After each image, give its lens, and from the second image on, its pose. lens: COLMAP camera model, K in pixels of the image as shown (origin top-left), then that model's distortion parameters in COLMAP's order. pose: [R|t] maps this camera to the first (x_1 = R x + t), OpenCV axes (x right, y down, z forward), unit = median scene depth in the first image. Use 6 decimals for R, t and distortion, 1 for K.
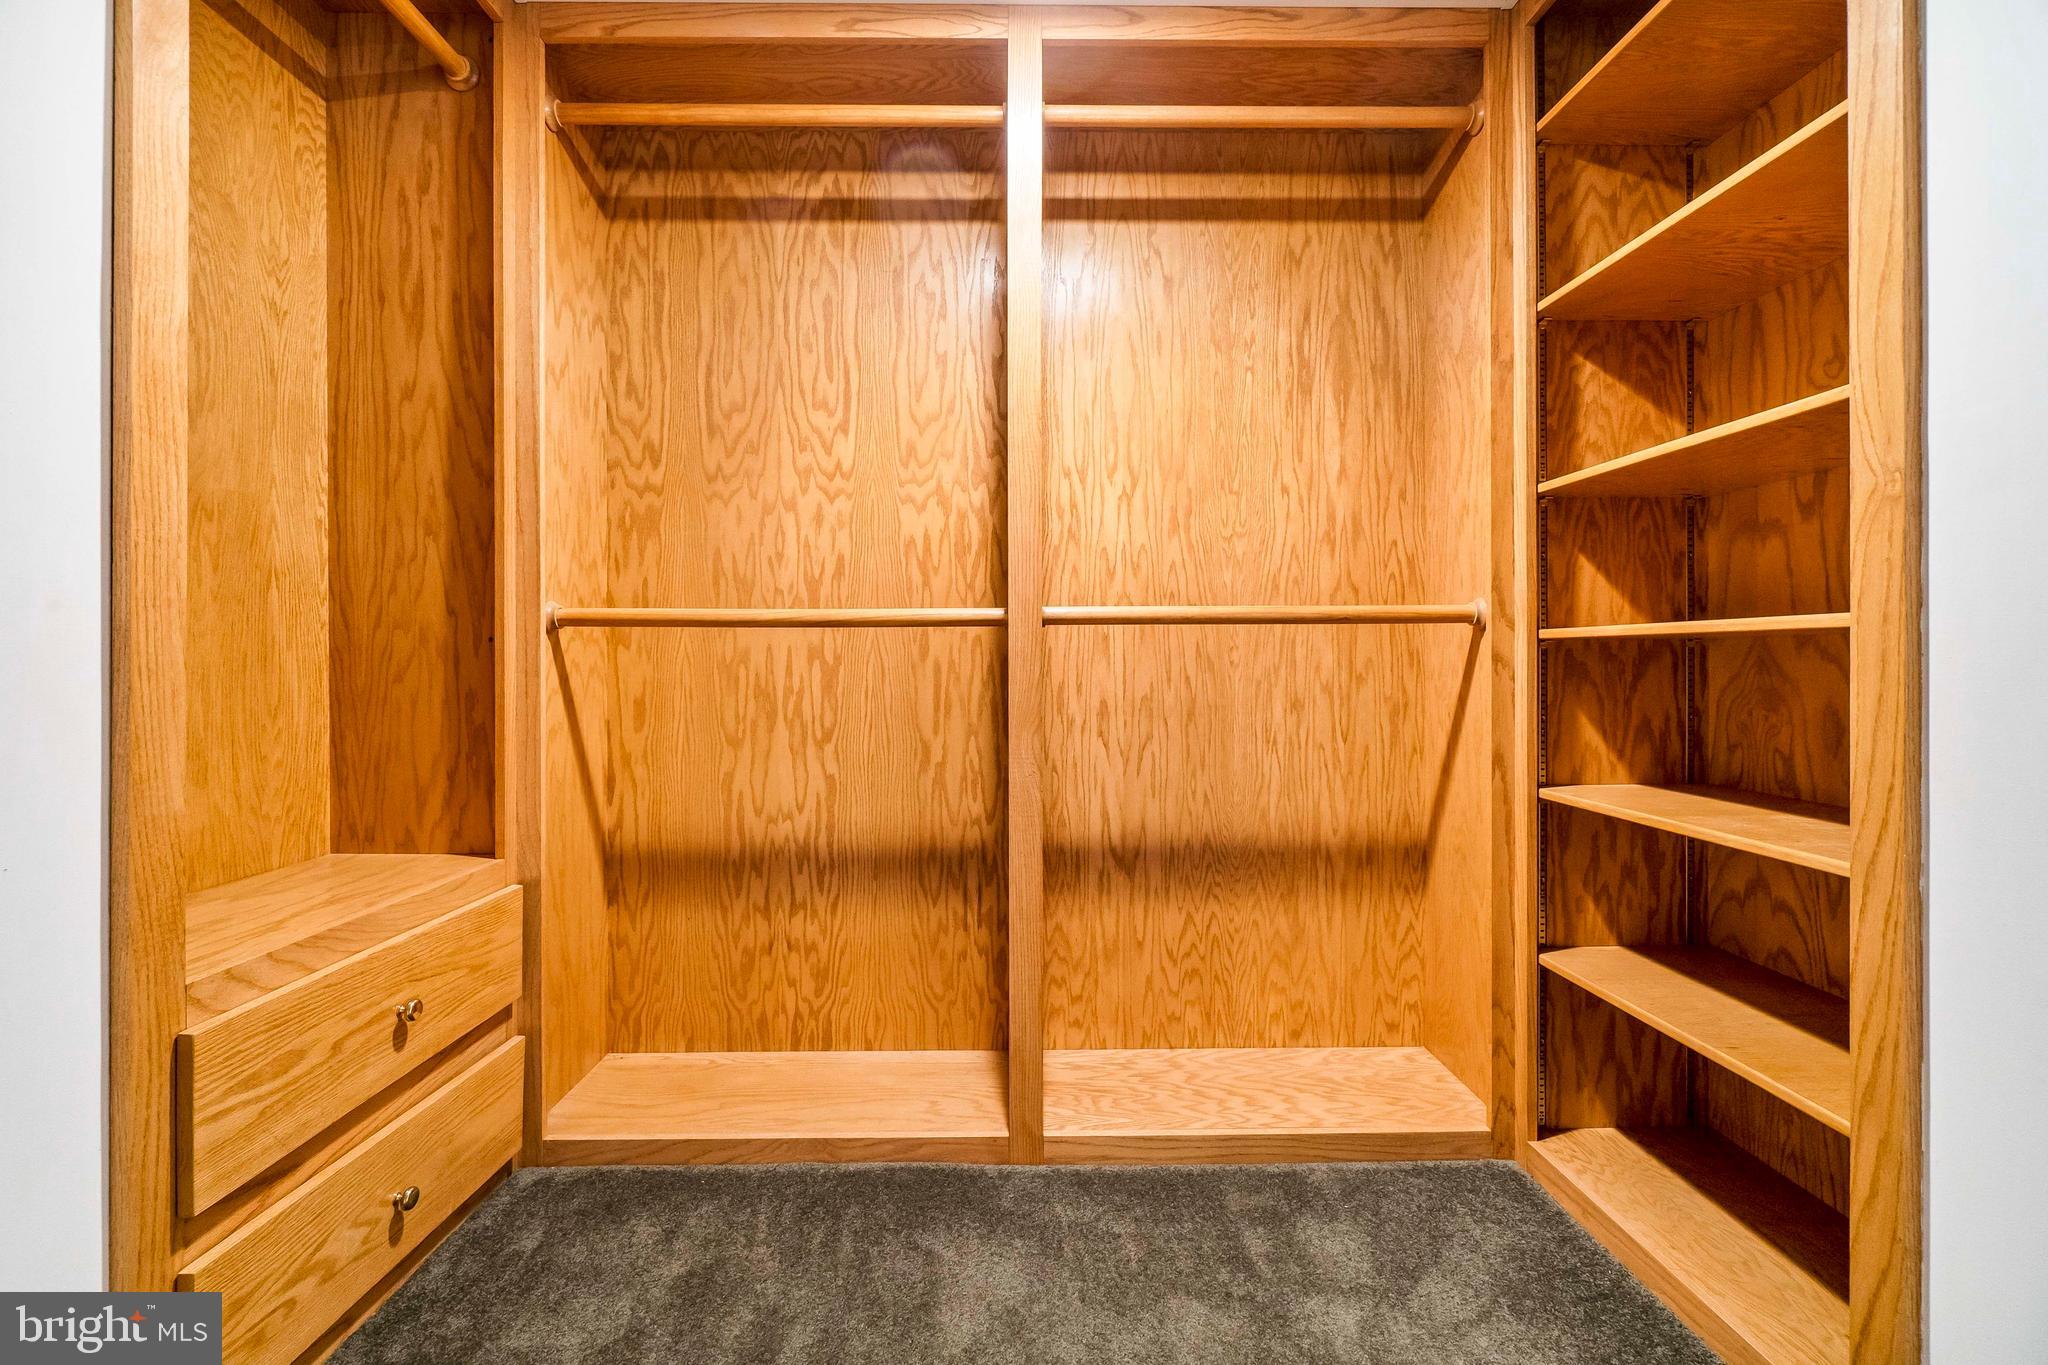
lens RADIAL K [[918.7, 0, 1018.1], [0, 918.7, 674.4], [0, 0, 1]] dist [0.000856, 0.000918]
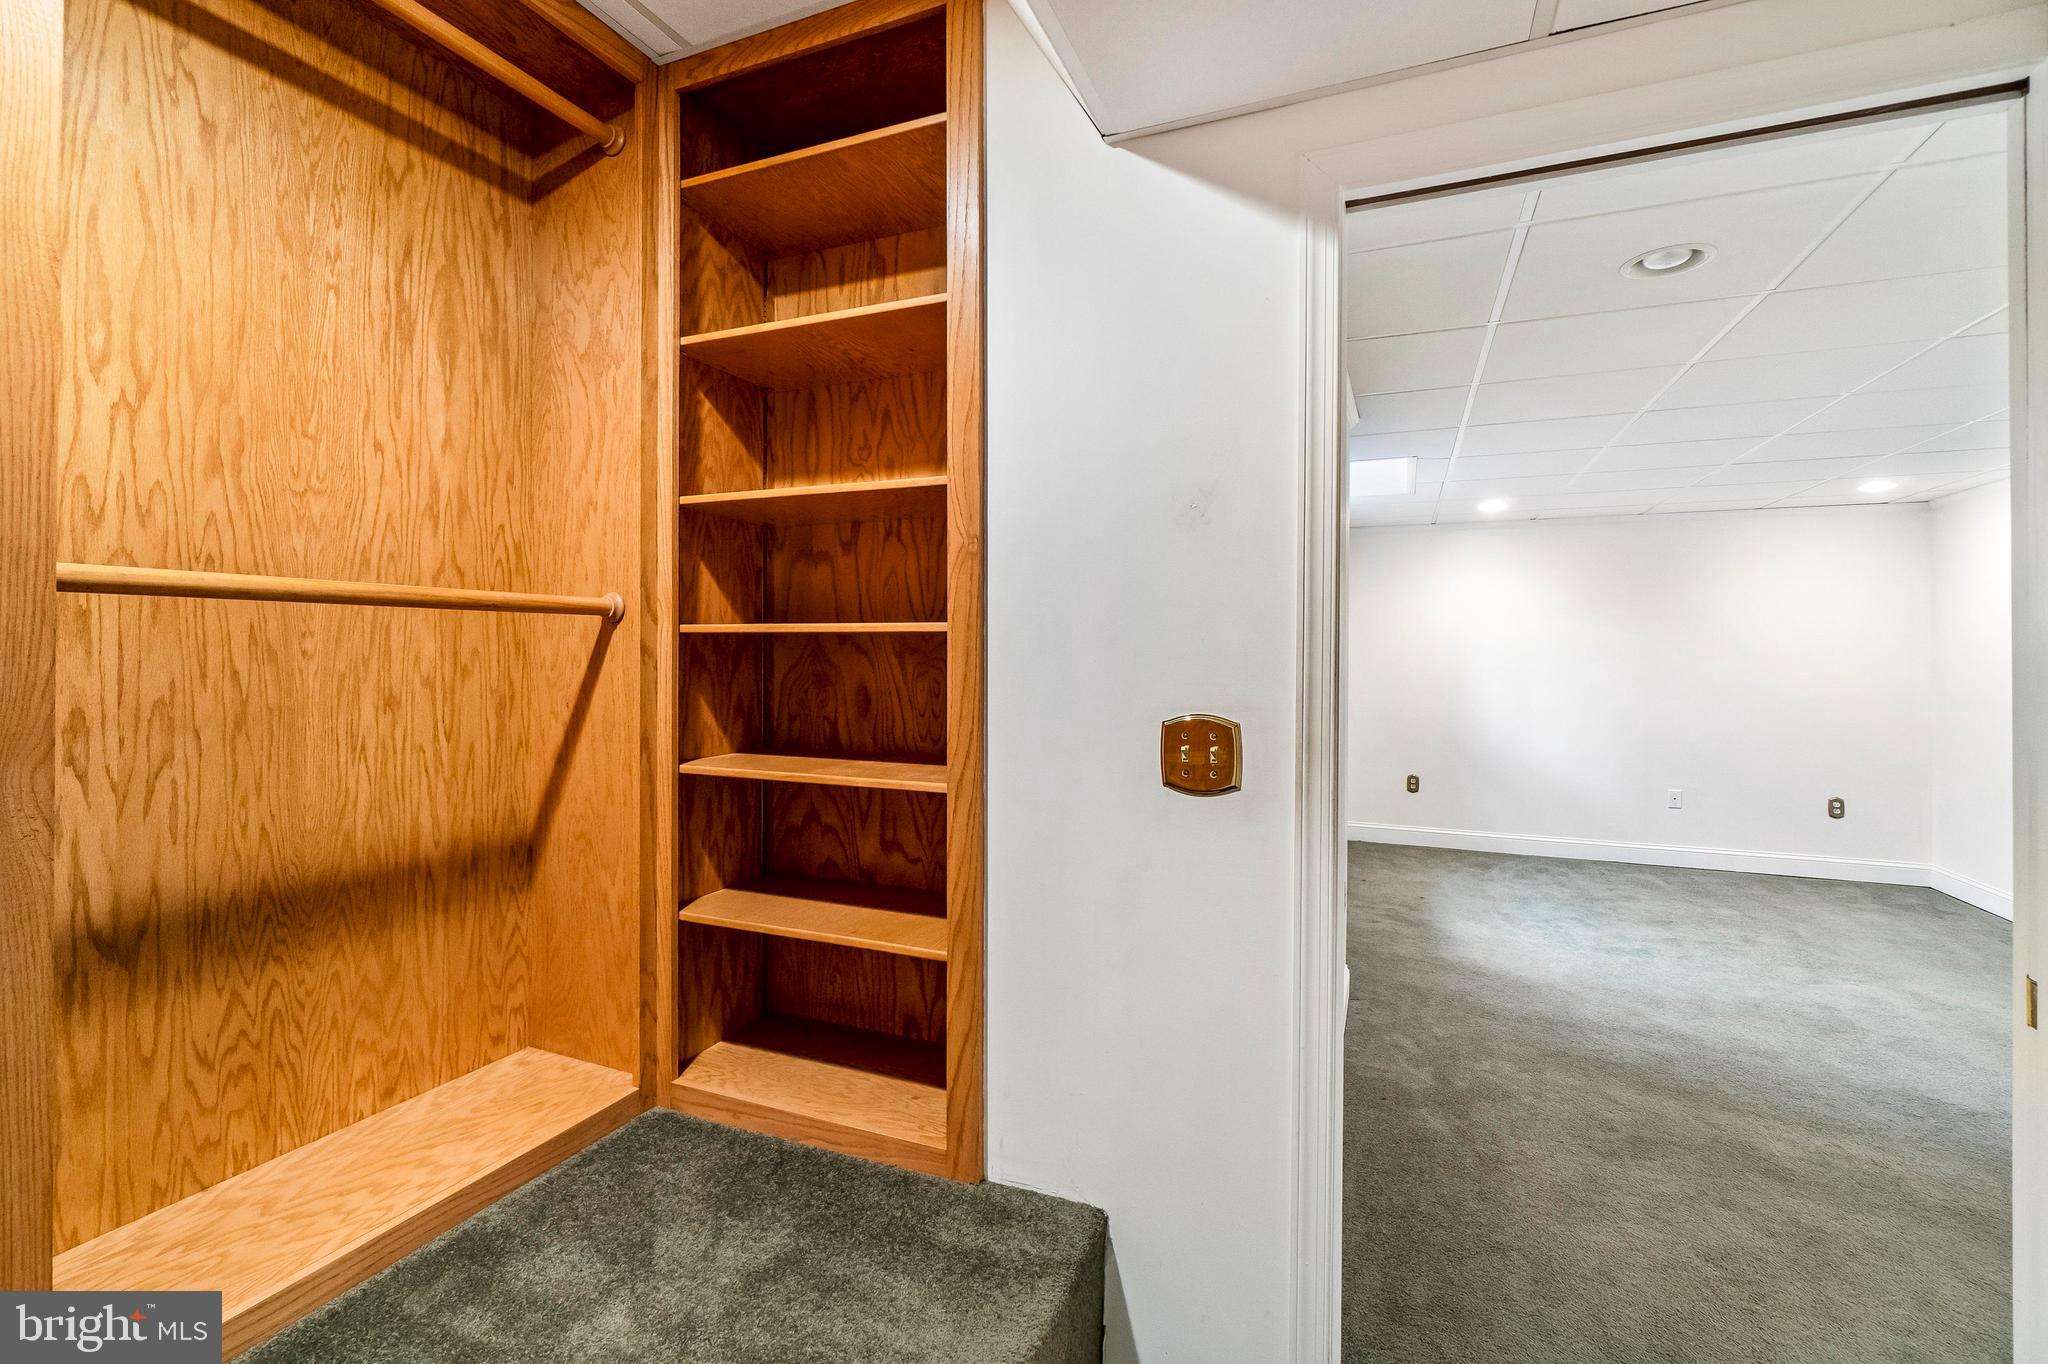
lens RADIAL K [[899.1, 0, 1021.5], [0, 899.1, 655.4], [0, 0, 1]] dist [-0.002745, 0.000111]
pose [[0.407556, 0.001416, 0.913179, -0.221480], [0.008107, 0.999954, -0.005168, -0.001365], [-0.913144, 0.009510, 0.407525, 0.132052]]
